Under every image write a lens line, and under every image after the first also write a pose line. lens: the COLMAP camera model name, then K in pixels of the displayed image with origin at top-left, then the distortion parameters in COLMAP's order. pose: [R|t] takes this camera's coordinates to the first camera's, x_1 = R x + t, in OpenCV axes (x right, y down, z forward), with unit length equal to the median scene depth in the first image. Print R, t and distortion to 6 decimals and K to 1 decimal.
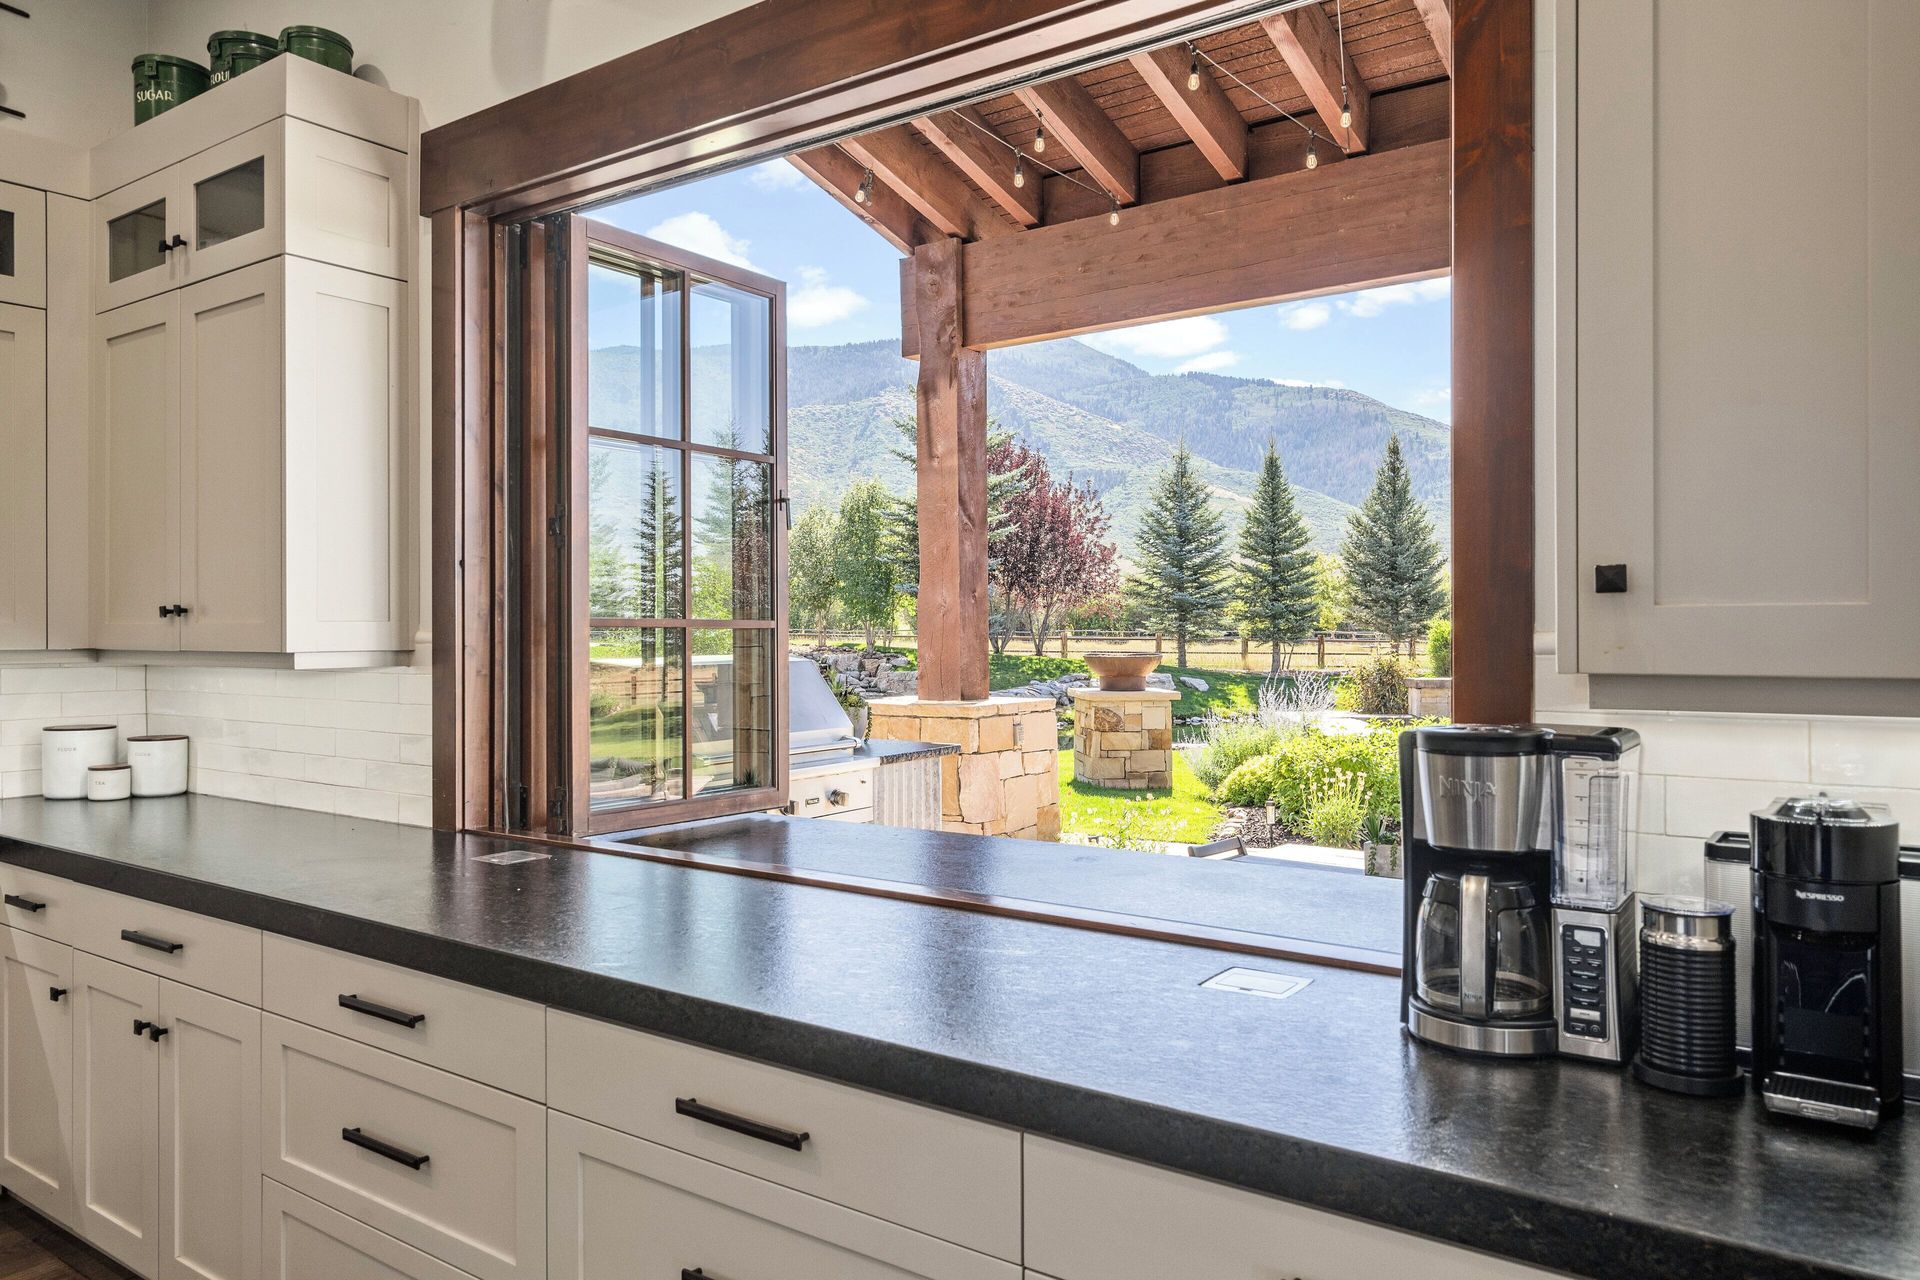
lens RADIAL K [[1275.9, 0, 966.6], [0, 1275.9, 632.6], [0, 0, 1]] dist [0.005698, -0.003530]
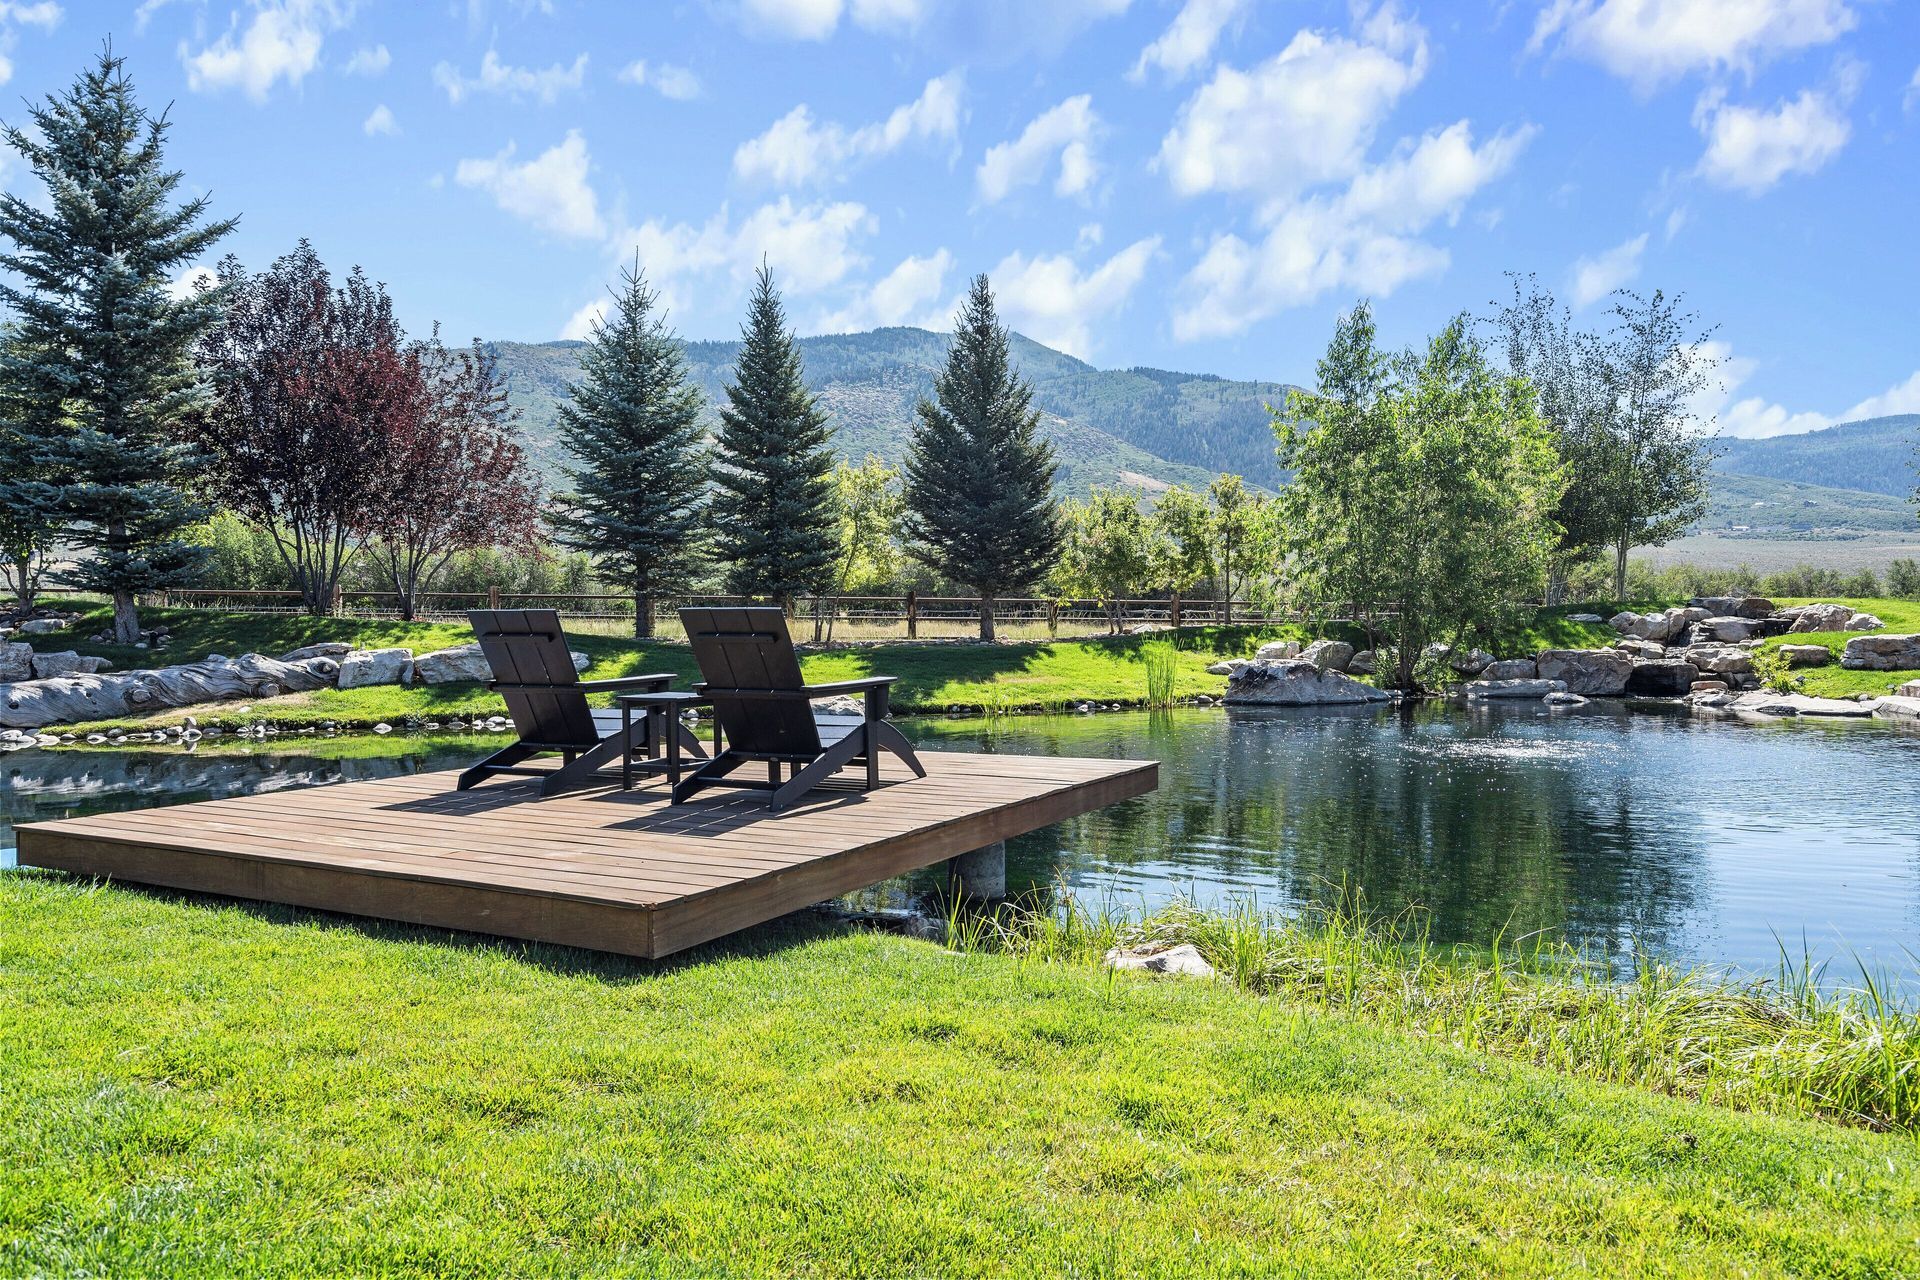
lens RADIAL K [[1275.9, 0, 955.6], [0, 1275.9, 655.4], [0, 0, 1]] dist [0.005698, -0.003530]
pose [[0.999417, -0.005998, 0.033608, 0.308491], [0.005274, 0.999753, 0.021603, 0.023618], [-0.033729, -0.021414, 0.999202, 0.363558]]
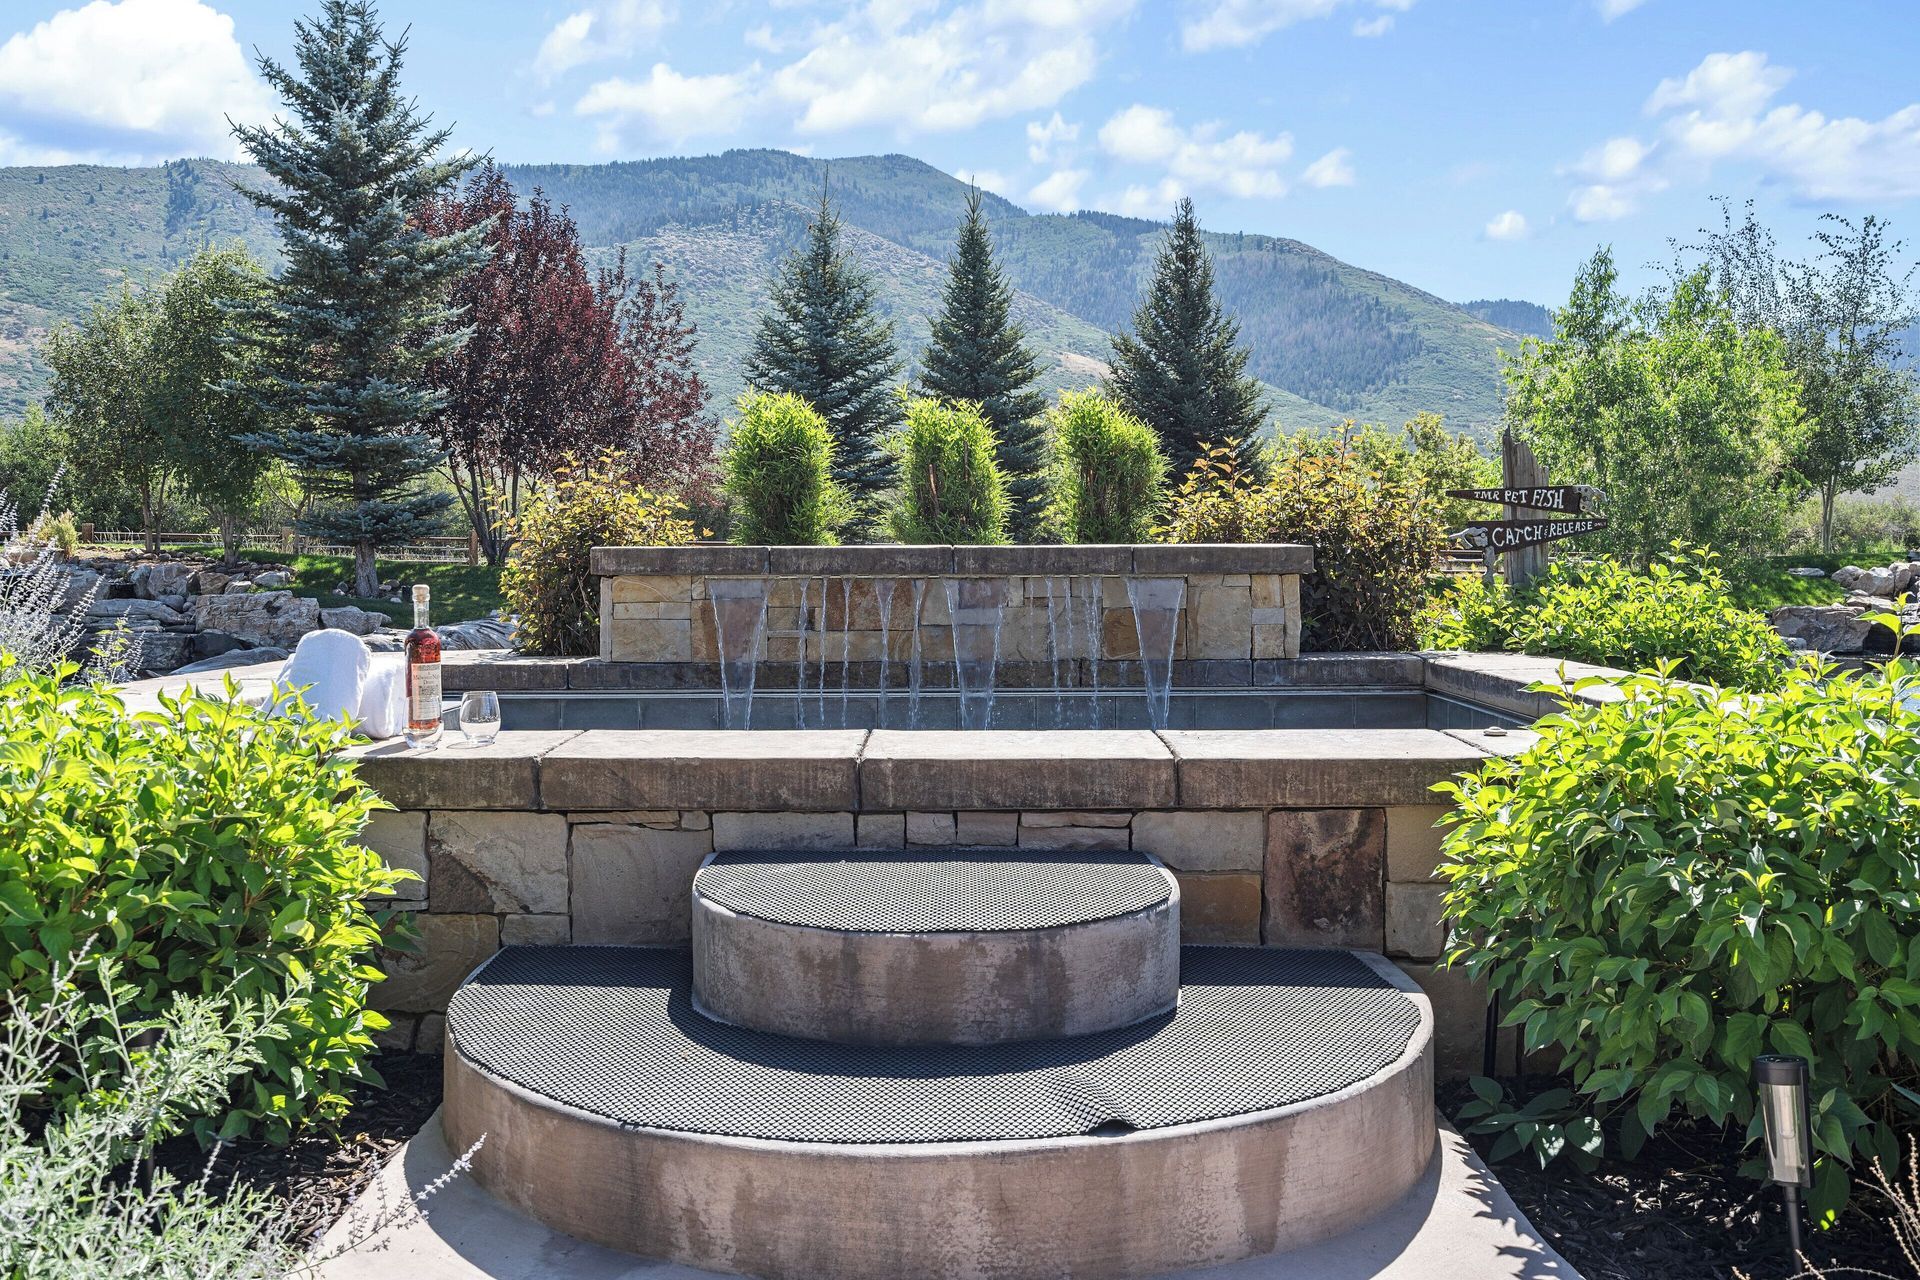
lens RADIAL K [[1732.9, 0, 959.2], [0, 1732.9, 628.7], [0, 0, 1]] dist [-0.001130, -0.007133]
pose [[0.994633, -0.005254, 0.103333, 0.148997], [0.001345, 0.999282, 0.037863, 0.015102], [-0.103458, -0.037520, 0.993926, 0.204338]]
